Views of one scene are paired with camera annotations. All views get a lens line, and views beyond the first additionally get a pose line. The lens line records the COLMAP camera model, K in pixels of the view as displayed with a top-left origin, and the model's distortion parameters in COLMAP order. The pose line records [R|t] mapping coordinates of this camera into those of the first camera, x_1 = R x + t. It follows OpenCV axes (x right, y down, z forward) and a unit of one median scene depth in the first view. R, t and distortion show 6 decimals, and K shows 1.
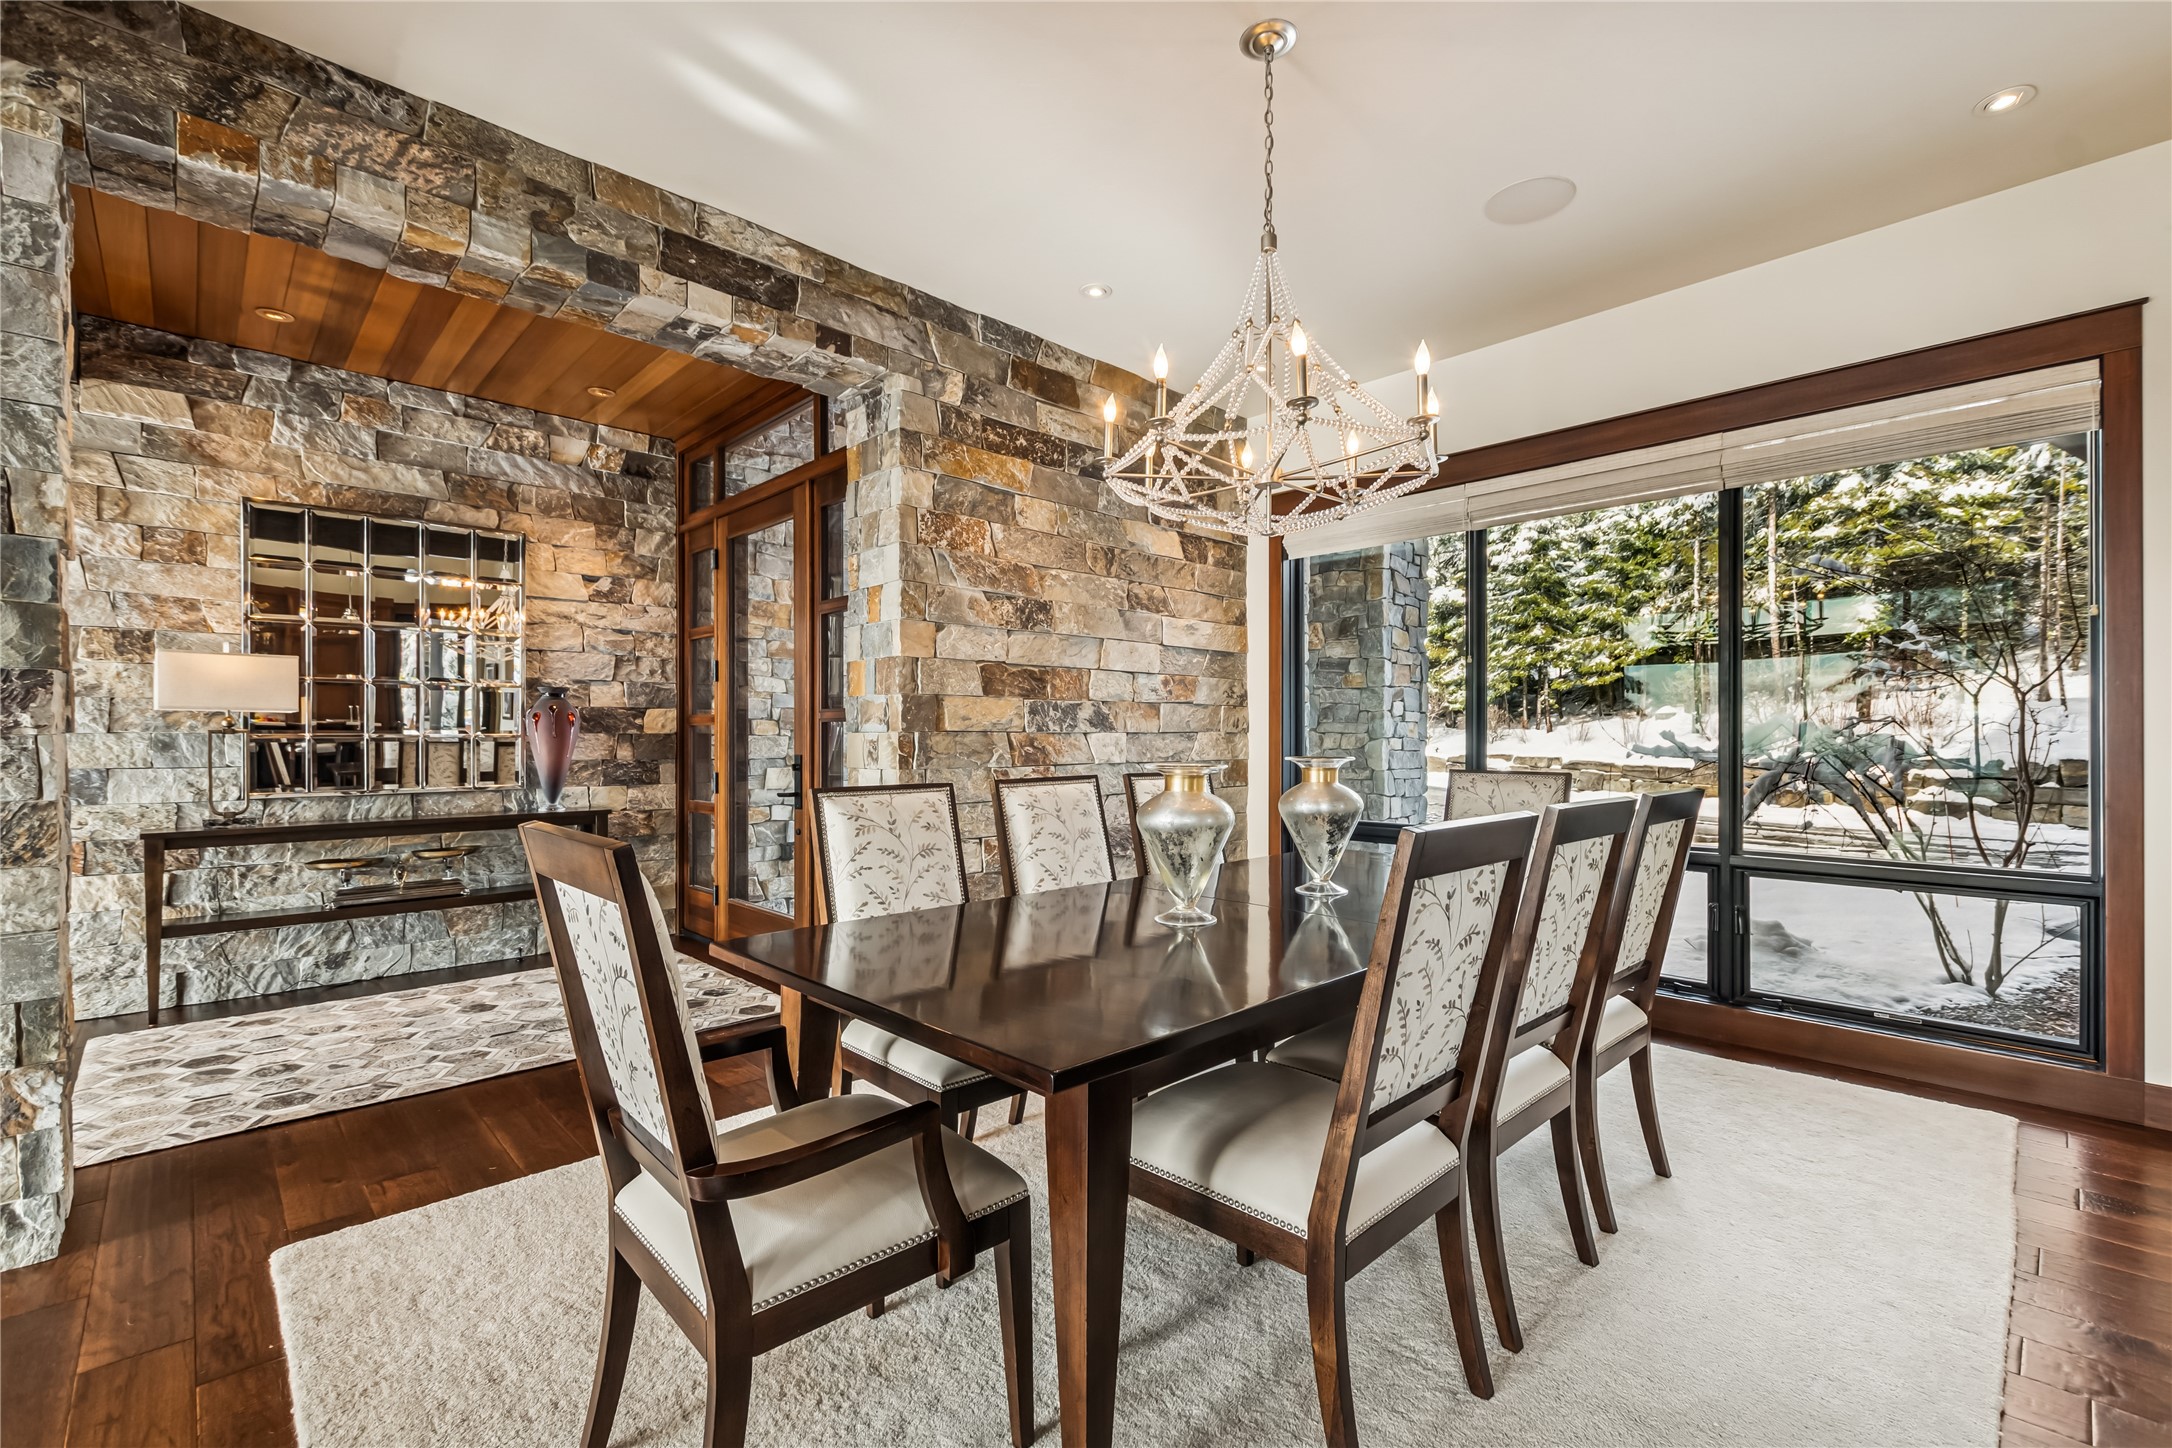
lens RADIAL K [[943.9, 0, 1120.8], [0, 943.9, 732.8], [0, 0, 1]] dist [0.014184, -0.005434]
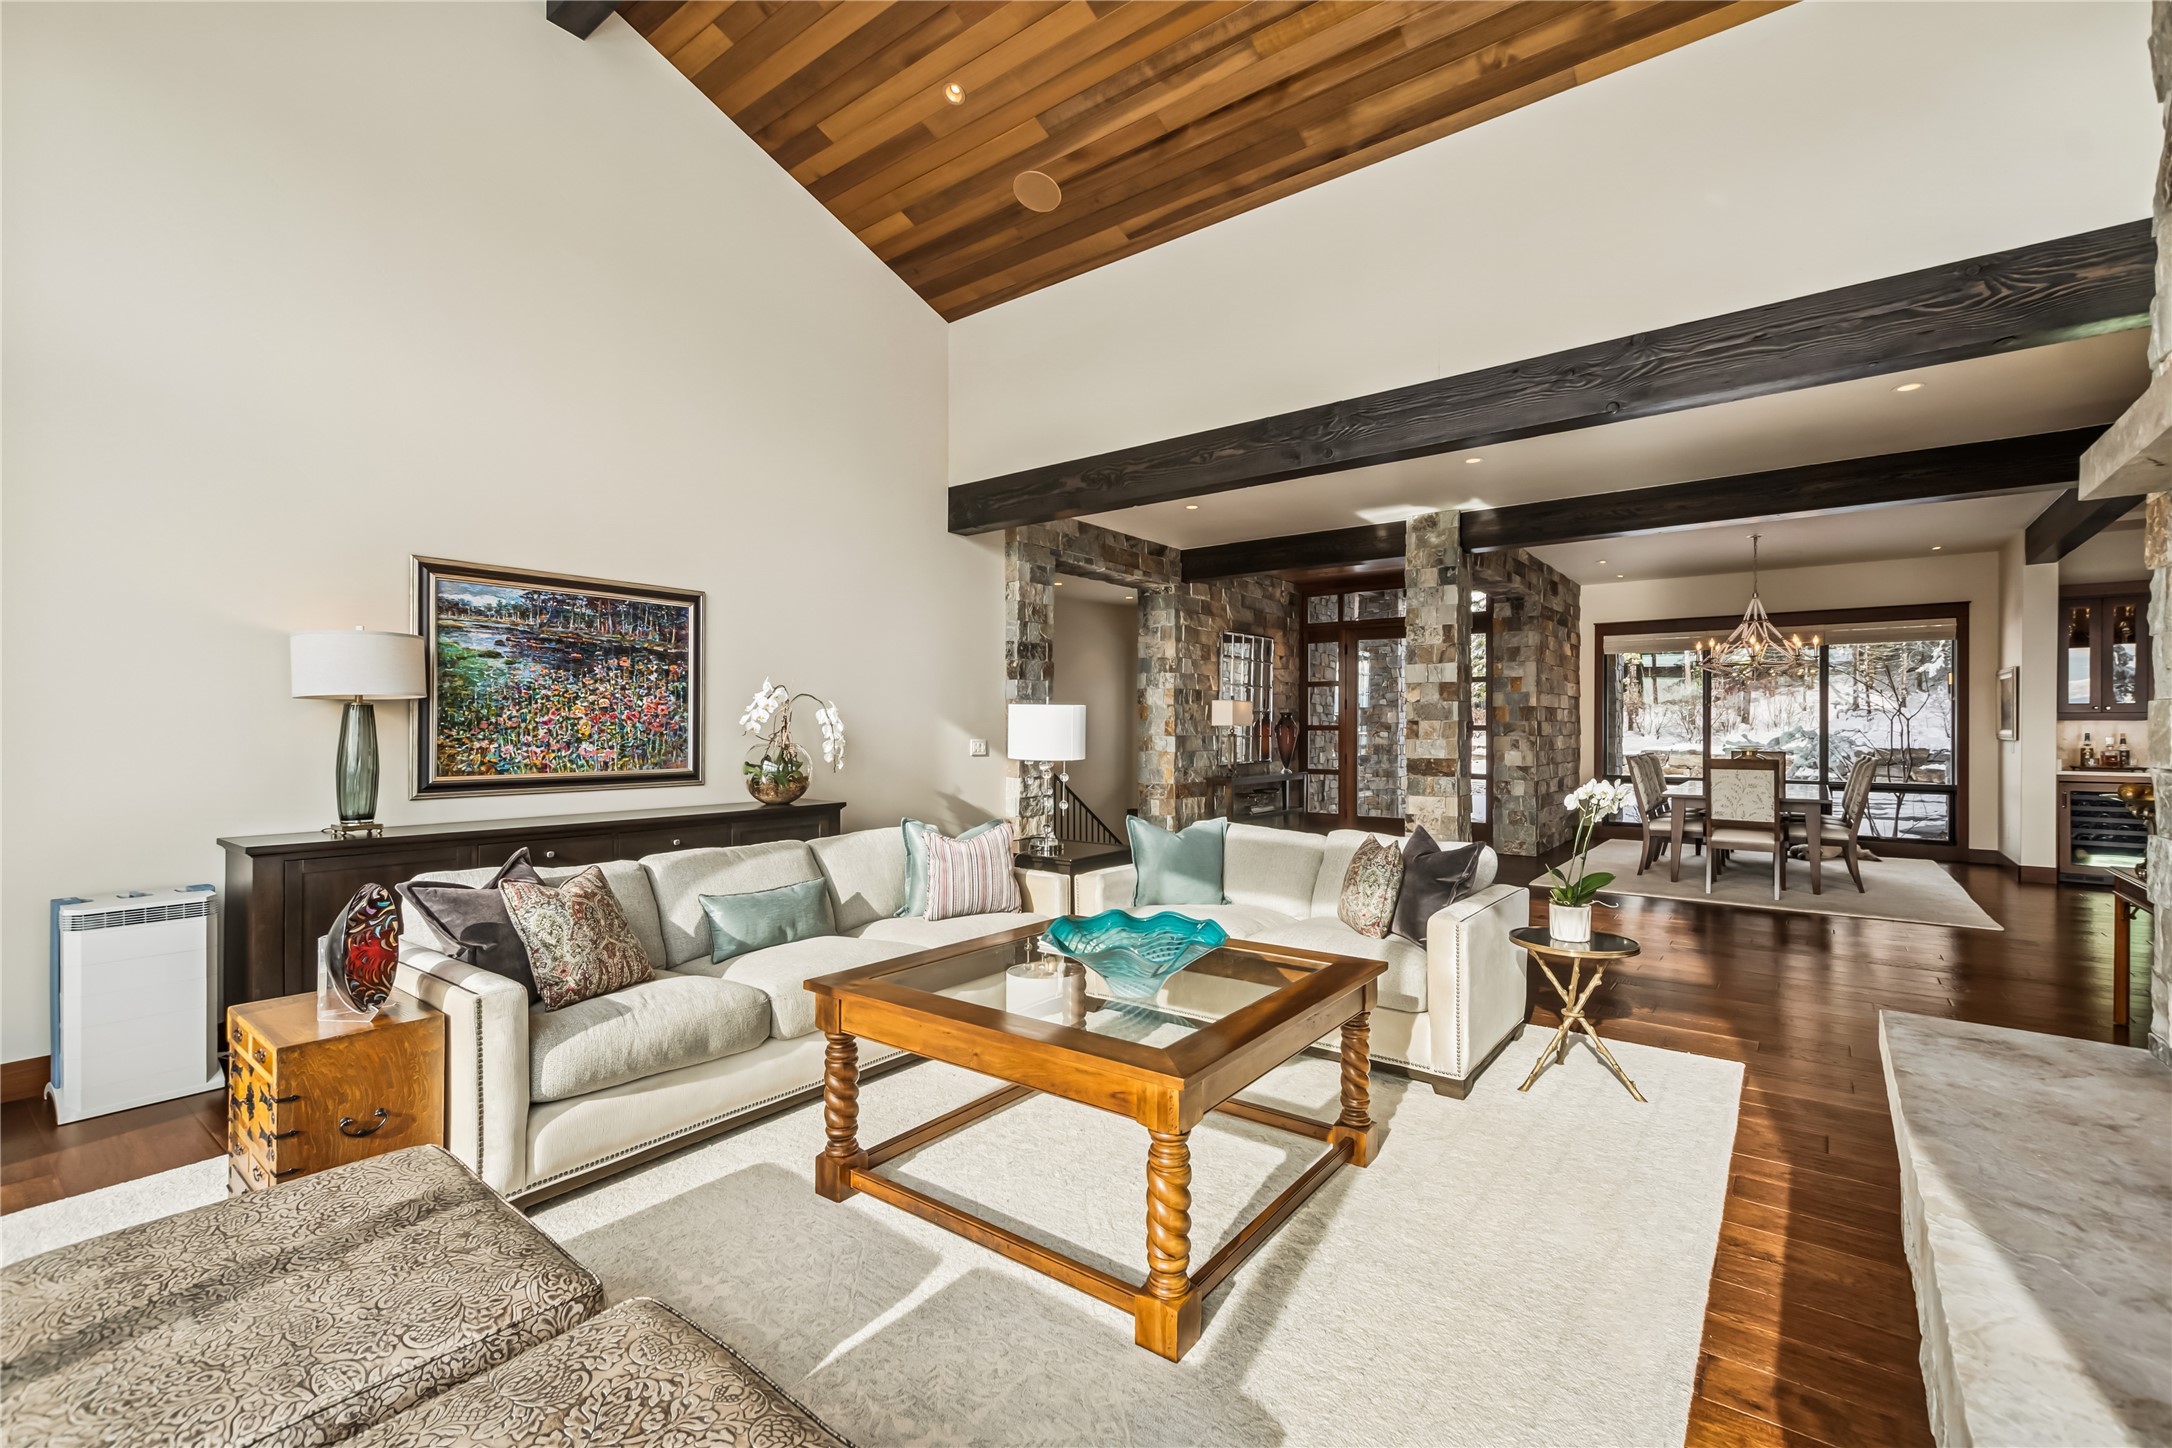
lens RADIAL K [[943.9, 0, 1082.9], [0, 943.9, 730.5], [0, 0, 1]] dist [0.014184, -0.005434]
pose [[0.987238, 0.002254, 0.159236, -1.519137], [-0.003074, 0.999983, 0.004900, -0.019974], [-0.159222, -0.005327, 0.987228, -1.077393]]
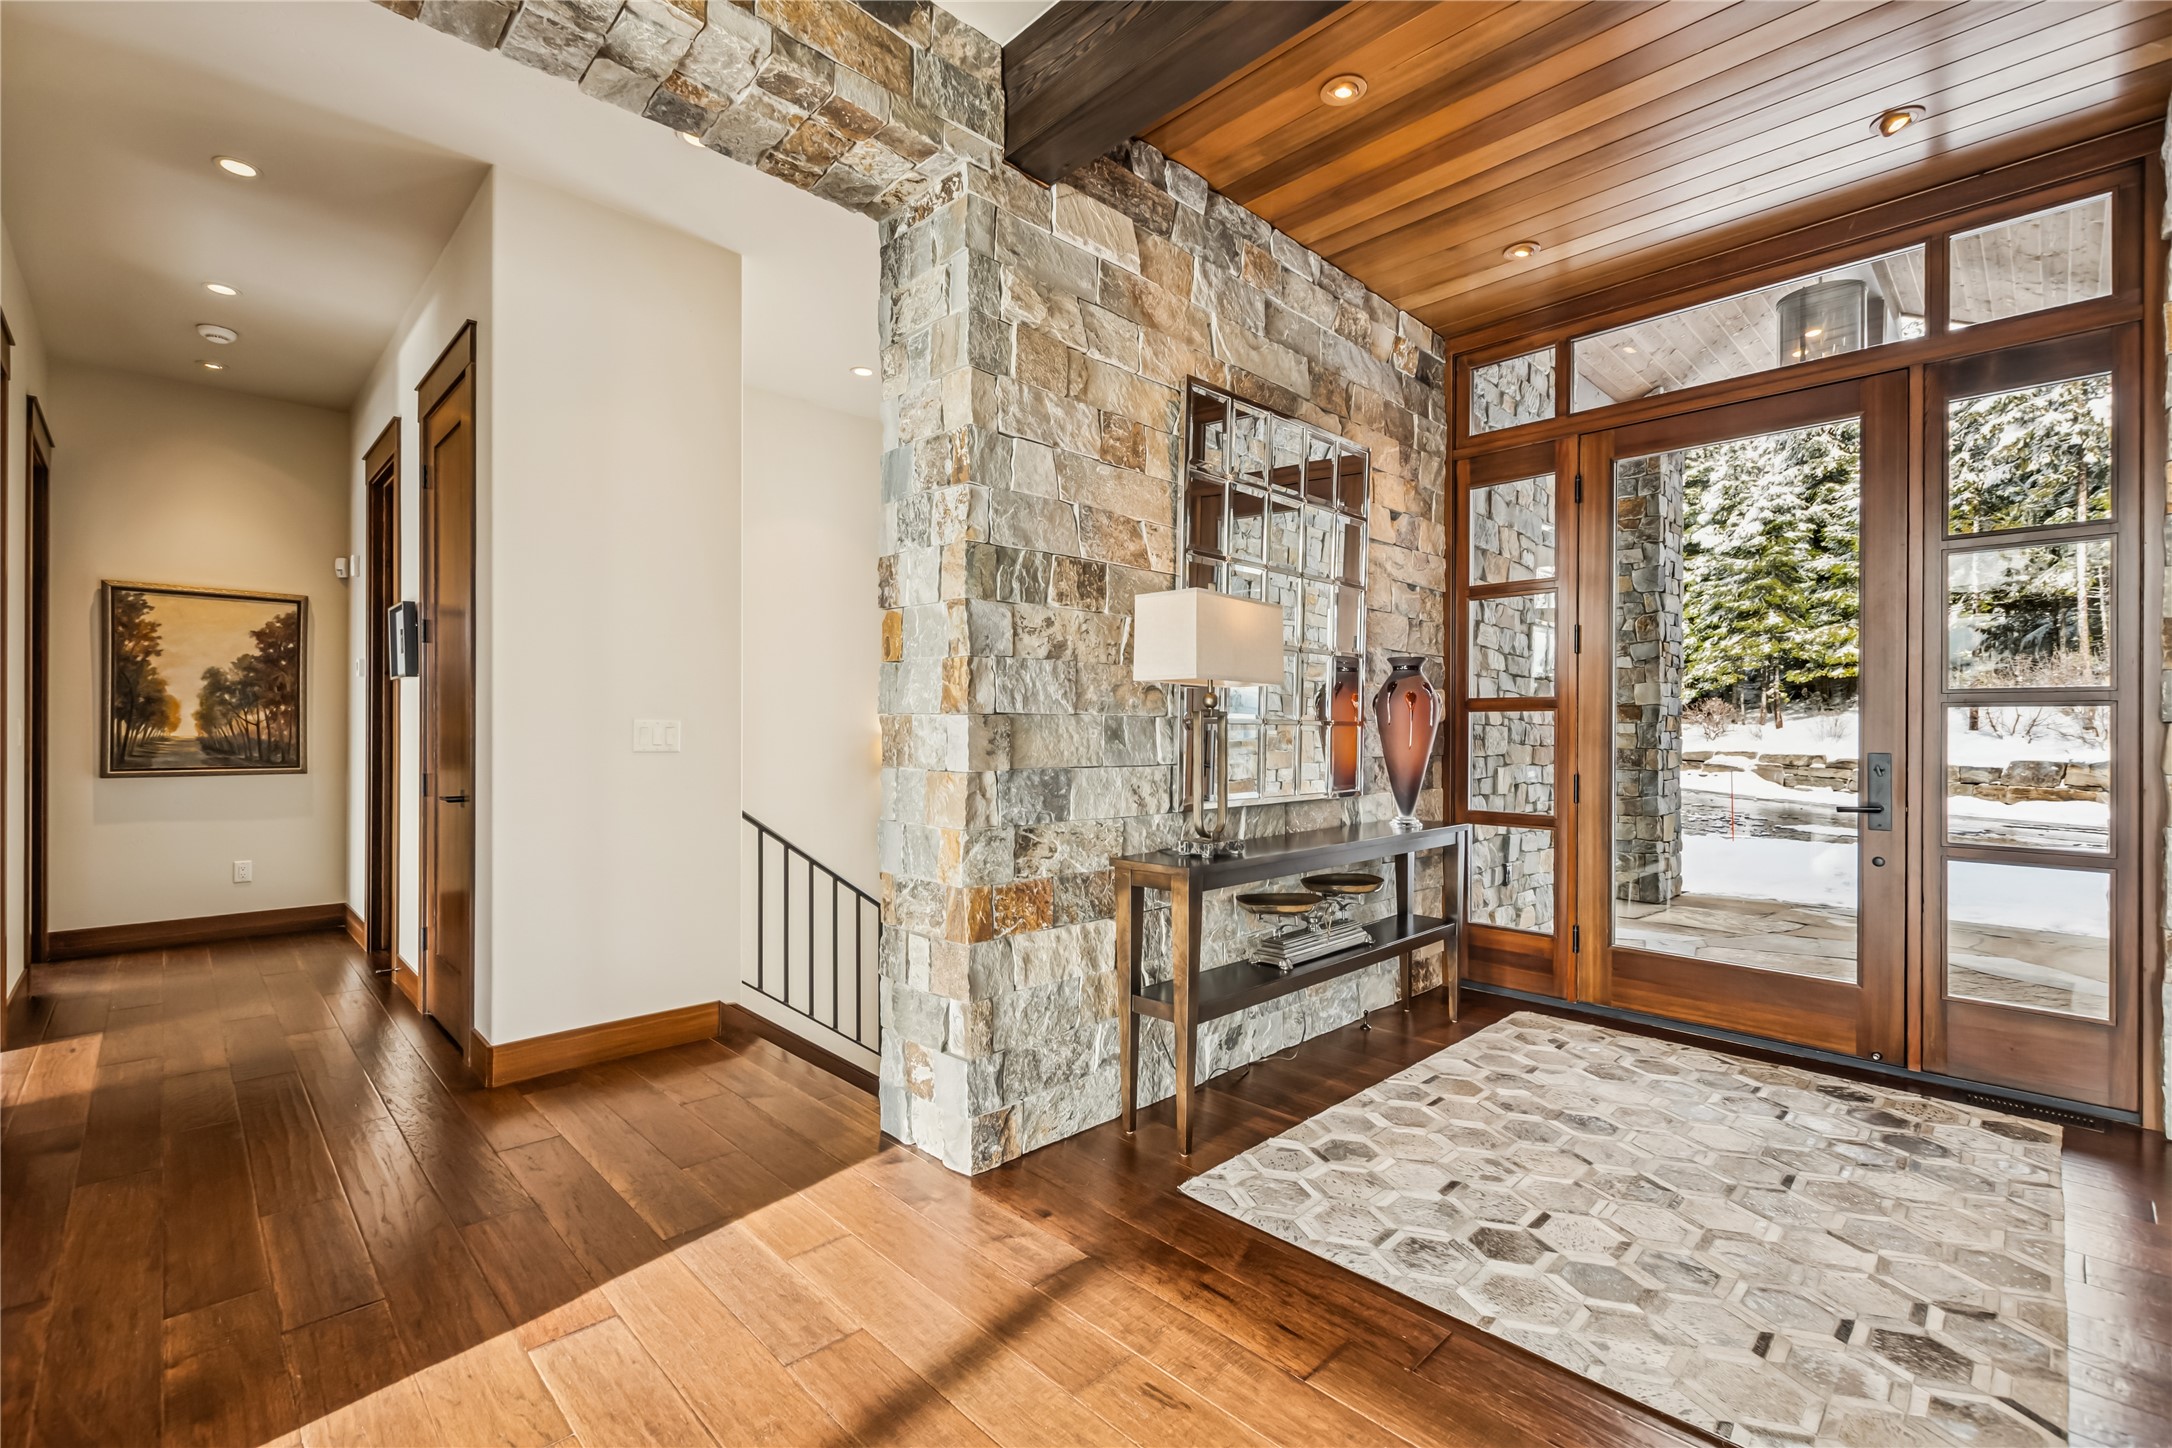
lens RADIAL K [[943.9, 0, 1083.9], [0, 943.9, 724.2], [0, 0, 1]] dist [0.014184, -0.005434]
pose [[0.999815, 0.007396, 0.017728, -0.958319], [-0.007382, 0.999972, -0.000850, 0.006899], [-0.017734, 0.000719, 0.999842, 0.298360]]
